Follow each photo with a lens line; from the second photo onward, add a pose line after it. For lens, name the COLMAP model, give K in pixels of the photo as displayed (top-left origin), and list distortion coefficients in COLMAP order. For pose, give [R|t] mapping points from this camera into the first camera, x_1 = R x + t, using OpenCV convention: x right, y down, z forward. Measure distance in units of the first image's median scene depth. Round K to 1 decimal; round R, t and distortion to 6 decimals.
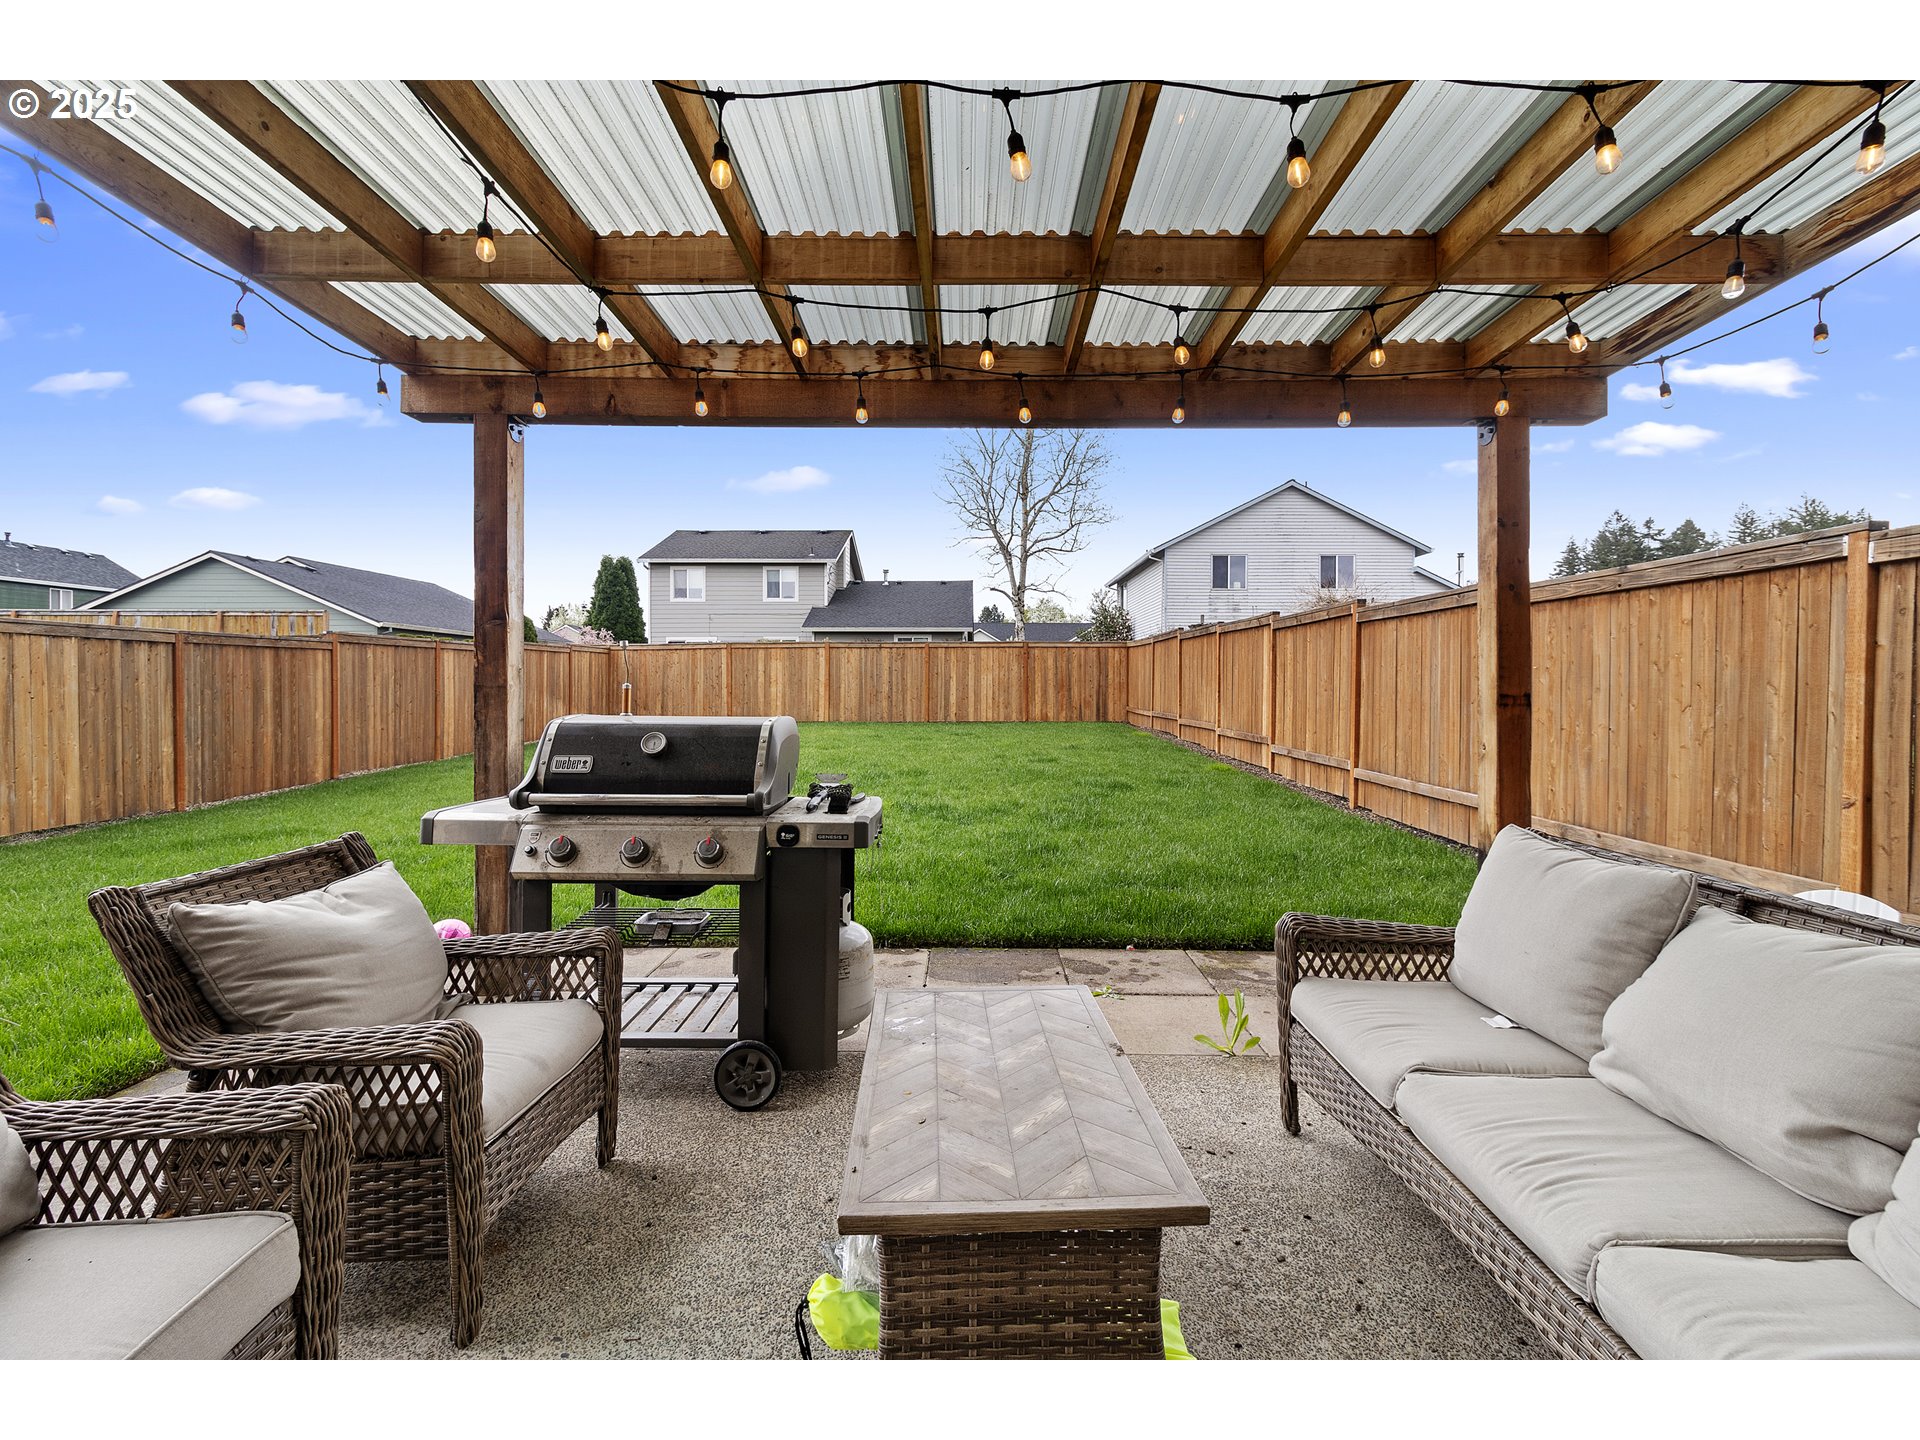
lens RADIAL K [[886.4, 0, 958.1], [0, 886.4, 685.4], [0, 0, 1]] dist [0.002863, -0.000150]
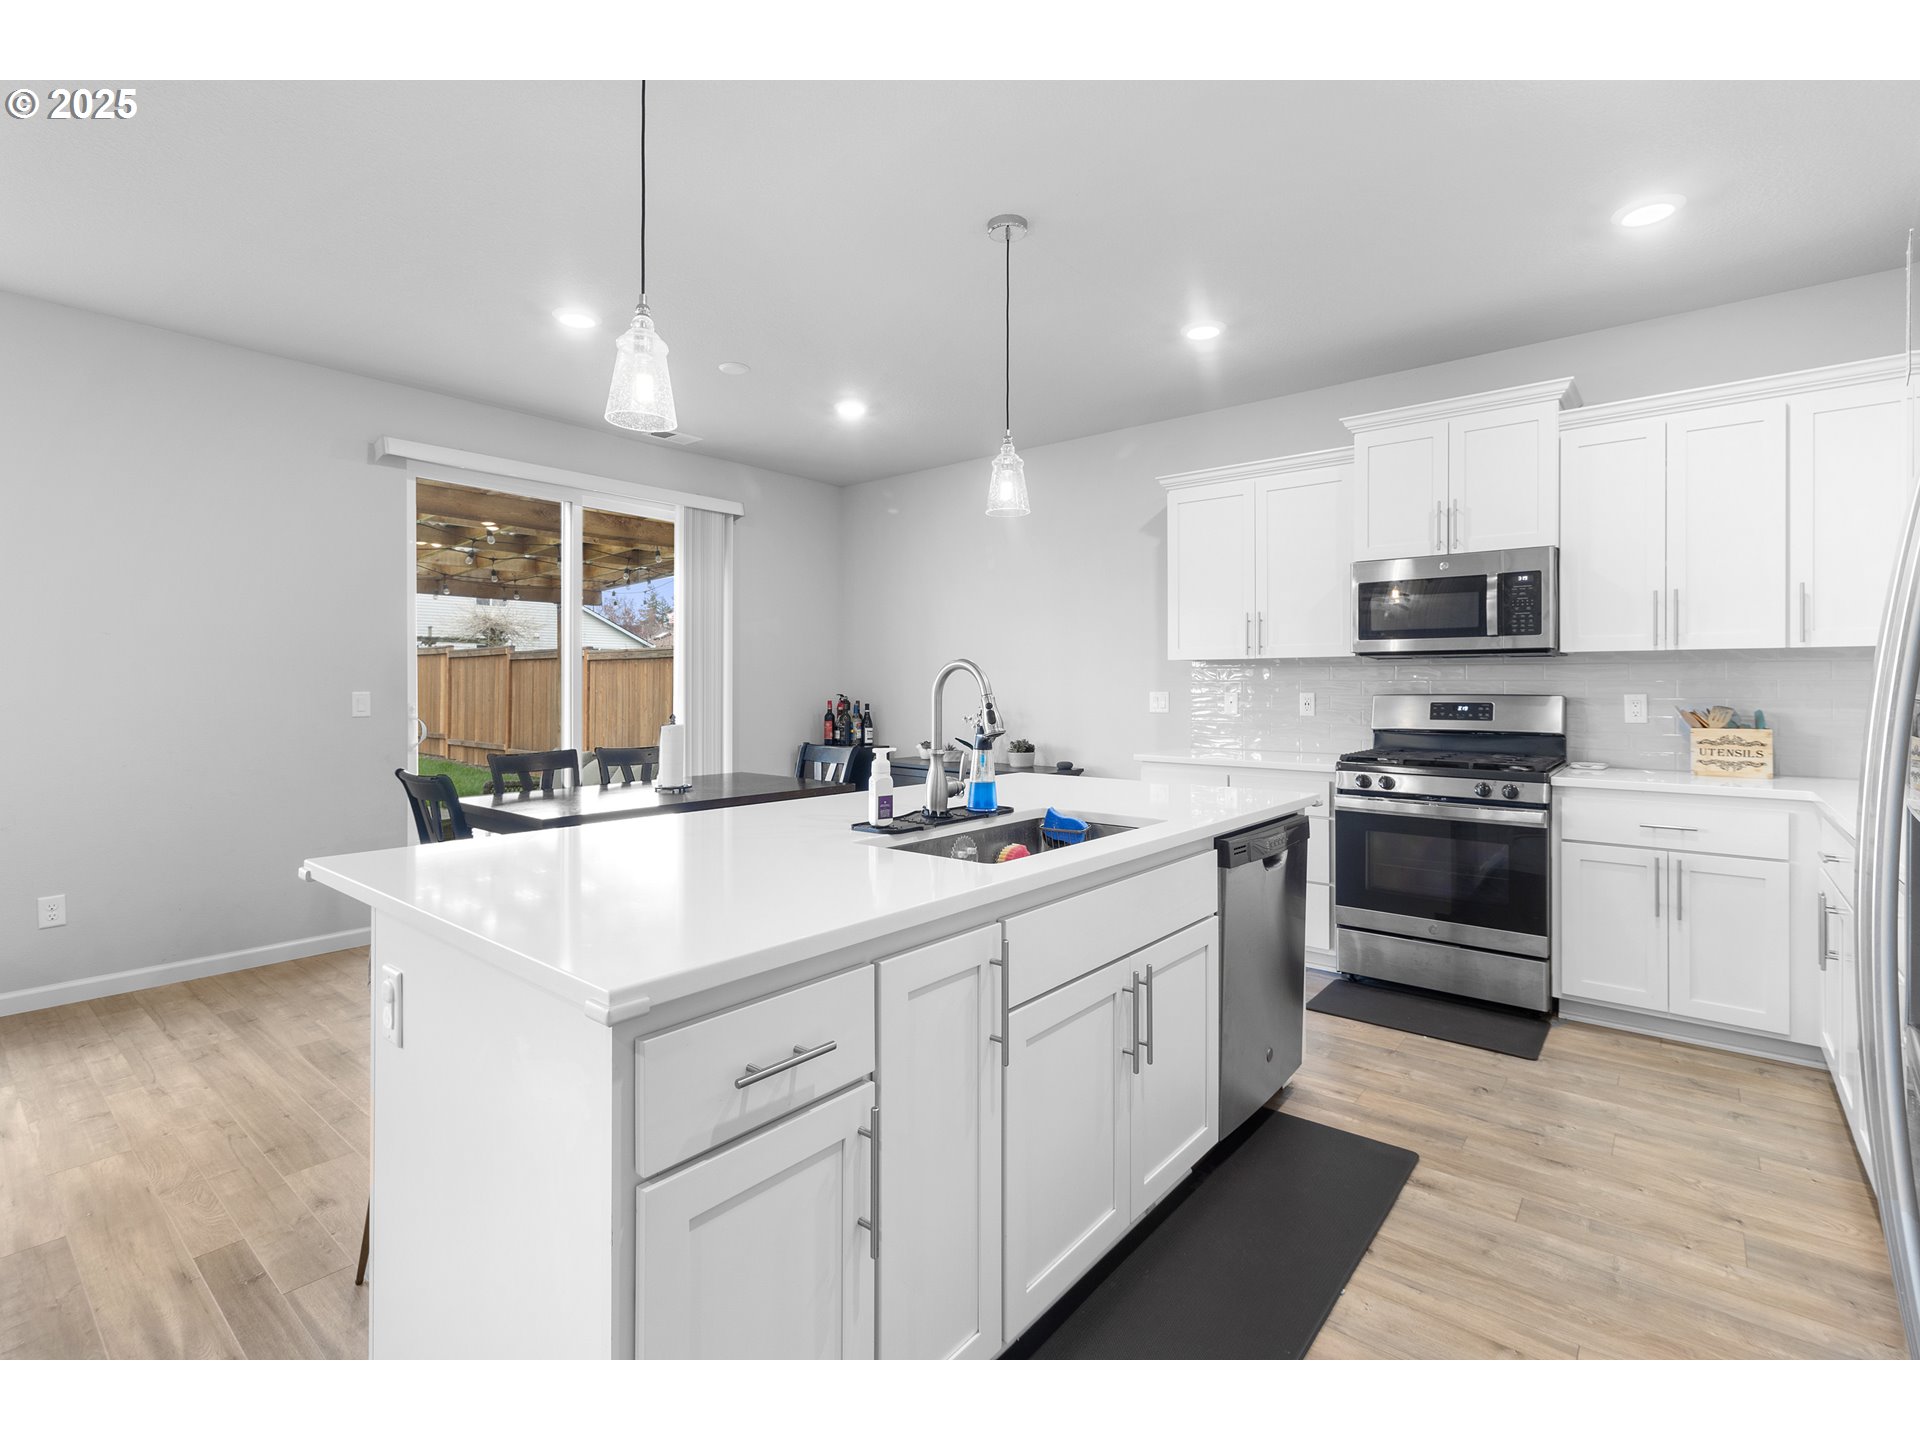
lens RADIAL K [[886.4, 0, 958.1], [0, 886.4, 685.4], [0, 0, 1]] dist [0.002863, -0.000150]
pose [[0.628008, -0.001127, 0.778206, -0.123500], [0.002183, 0.999998, -0.000313, -0.008713], [-0.778204, 0.001896, 0.628009, -0.273128]]
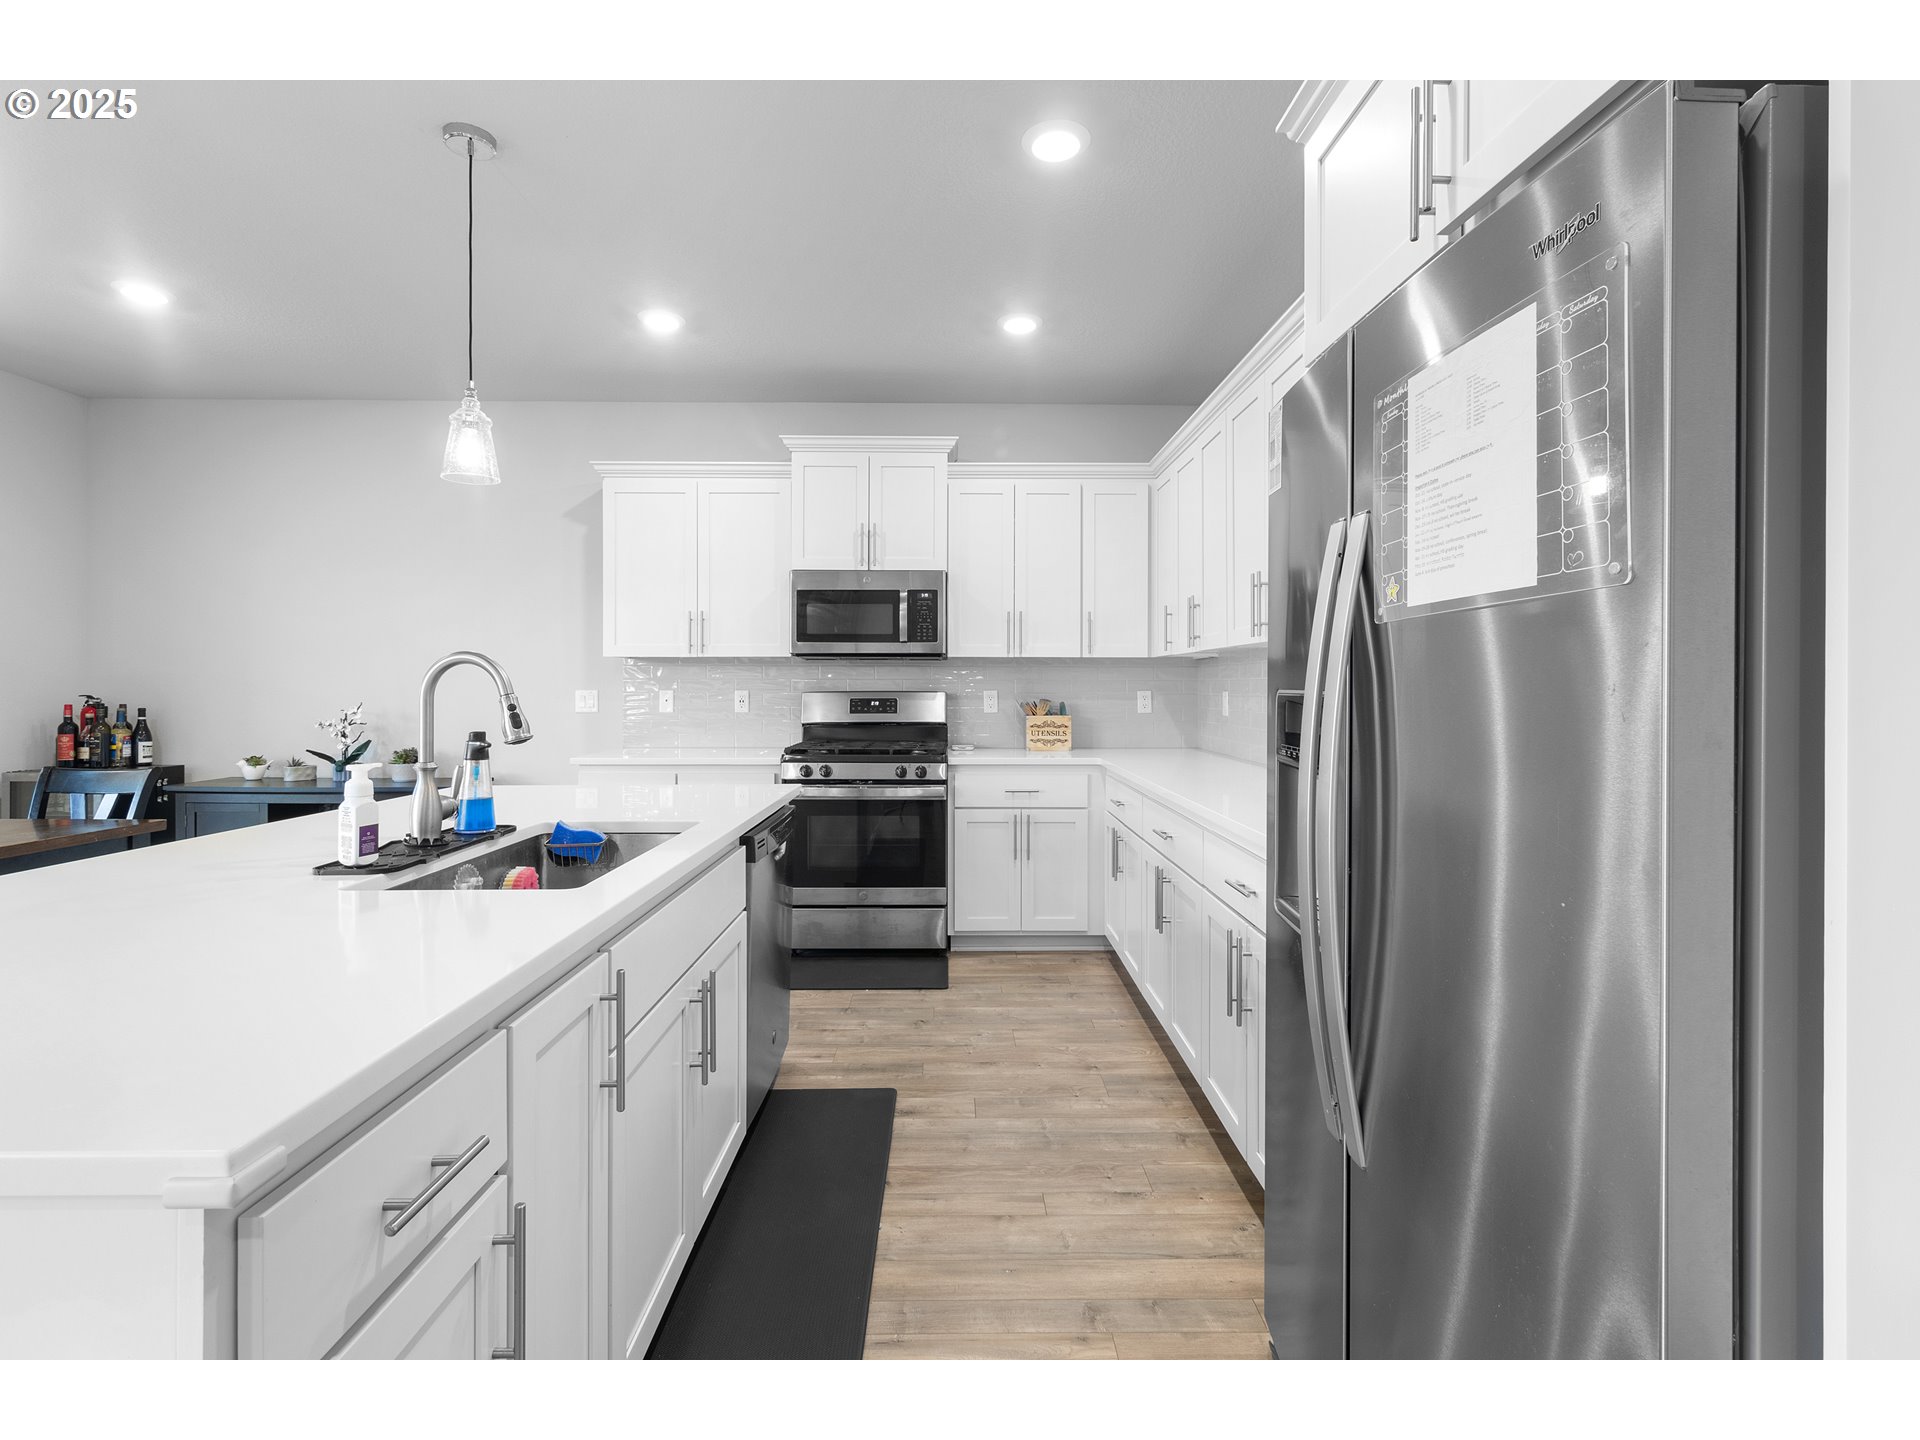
lens RADIAL K [[886.4, 0, 958.1], [0, 886.4, 685.4], [0, 0, 1]] dist [0.002863, -0.000150]
pose [[-0.020642, -0.002904, 0.999783, -0.129392], [0.000405, 0.999996, 0.002913, -0.008741], [-0.999787, 0.000465, -0.020641, -0.254217]]
